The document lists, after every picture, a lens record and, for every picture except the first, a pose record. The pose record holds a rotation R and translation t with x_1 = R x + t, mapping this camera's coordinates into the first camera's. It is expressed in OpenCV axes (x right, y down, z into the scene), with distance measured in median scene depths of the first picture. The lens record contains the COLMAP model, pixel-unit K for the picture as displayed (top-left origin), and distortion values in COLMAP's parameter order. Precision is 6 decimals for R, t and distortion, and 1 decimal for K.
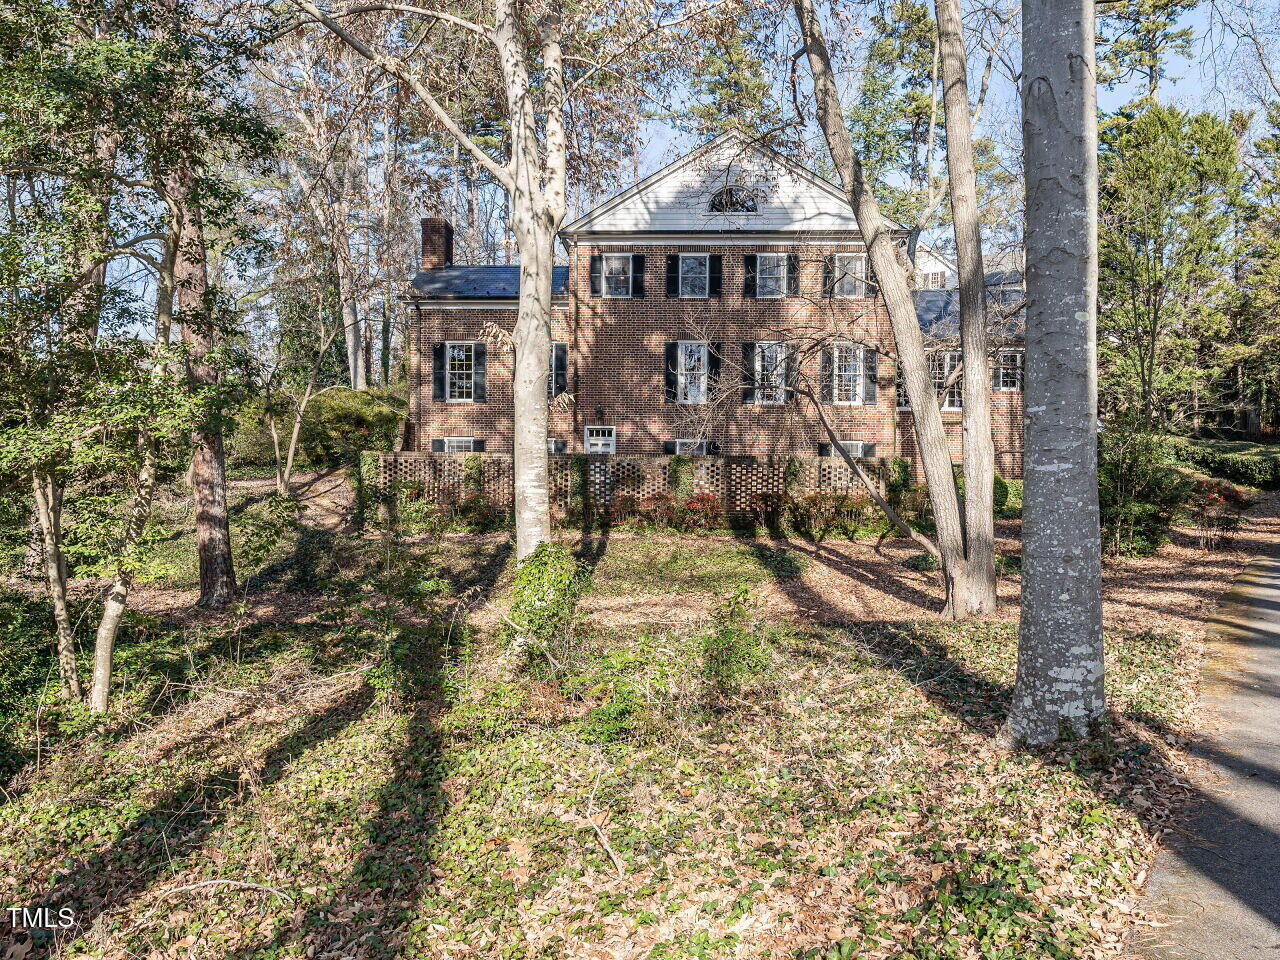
lens RADIAL K [[807.9, 0, 641.8], [0, 807.9, 509.0], [0, 0, 1]] dist [0.000249, 0.000569]
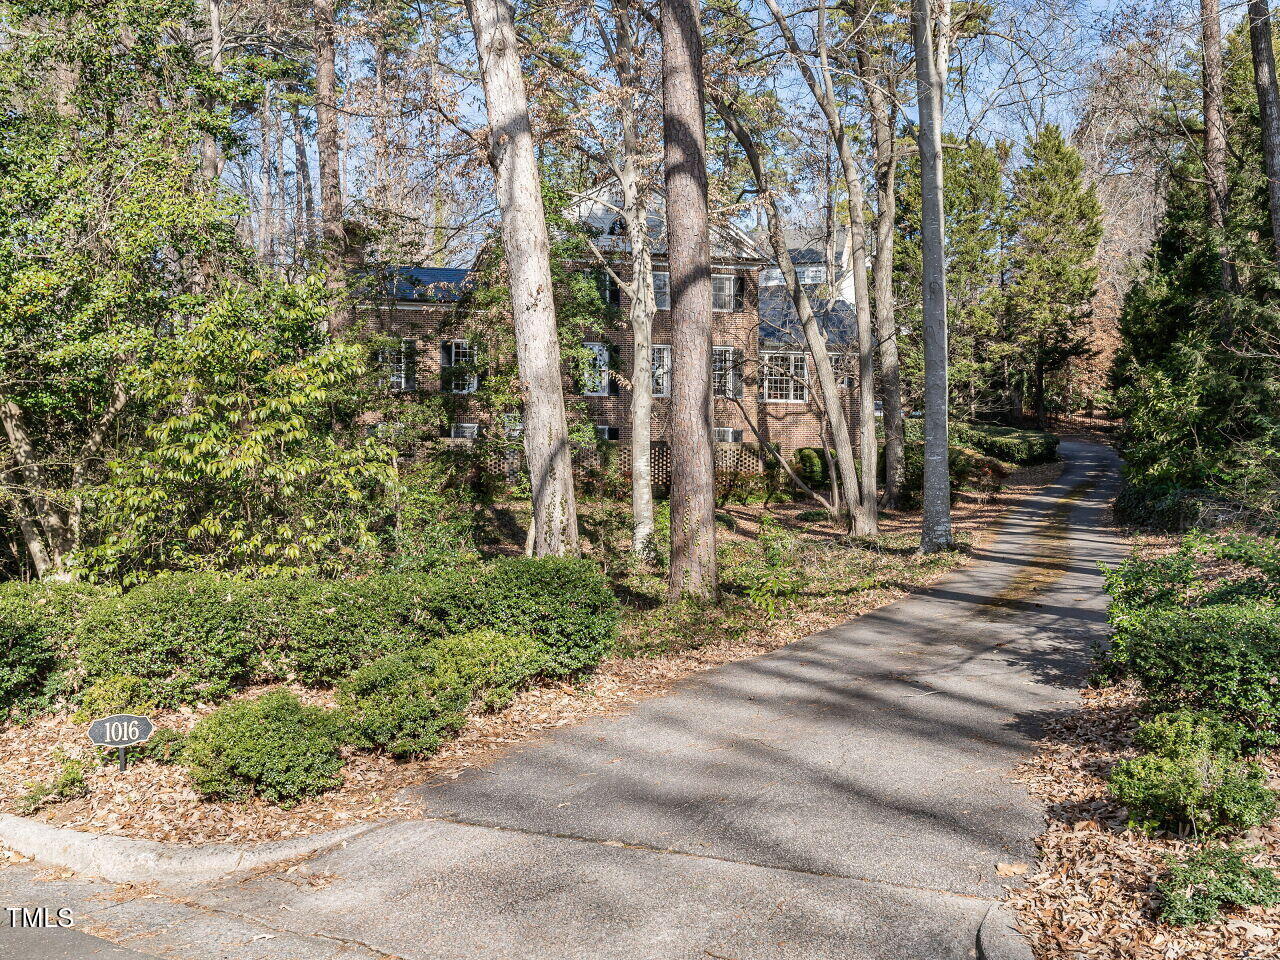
lens RADIAL K [[804.1, 0, 641.7], [0, 804.1, 484.7], [0, 0, 1]] dist [-0.000342, -0.001013]
pose [[0.978011, -0.008992, 0.208362, -0.073641], [0.009690, 0.999950, -0.002329, 0.002481], [-0.208330, 0.004296, 0.978049, -0.105058]]
